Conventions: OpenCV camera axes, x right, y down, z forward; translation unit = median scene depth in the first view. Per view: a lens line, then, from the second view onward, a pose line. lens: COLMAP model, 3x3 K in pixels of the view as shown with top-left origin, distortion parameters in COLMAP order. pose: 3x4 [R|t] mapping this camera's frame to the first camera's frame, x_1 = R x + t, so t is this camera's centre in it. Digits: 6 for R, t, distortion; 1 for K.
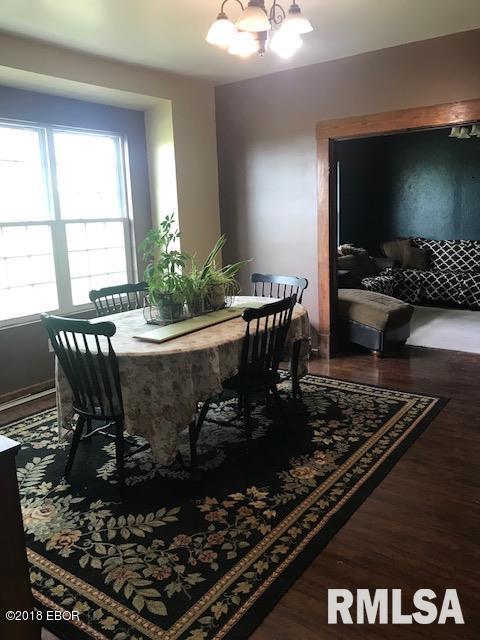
lens RADIAL K [[536.9, 0, 237.5], [0, 536.9, 318.8], [0, 0, 1]] dist [0.011548, -0.000951]
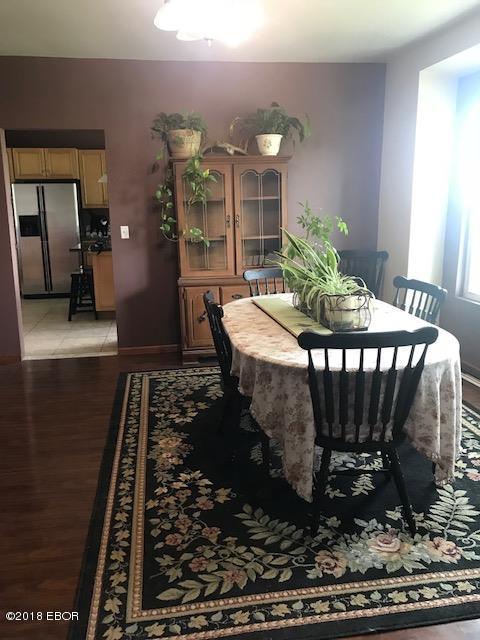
lens RADIAL K [[536.9, 0, 238.2], [0, 536.9, 320.3], [0, 0, 1]] dist [0.011548, -0.000951]
pose [[-0.718122, 0.196953, -0.667466, 0.640225], [-0.103729, 0.918109, 0.382514, -0.342294], [0.688143, 0.343927, -0.638884, 1.551884]]
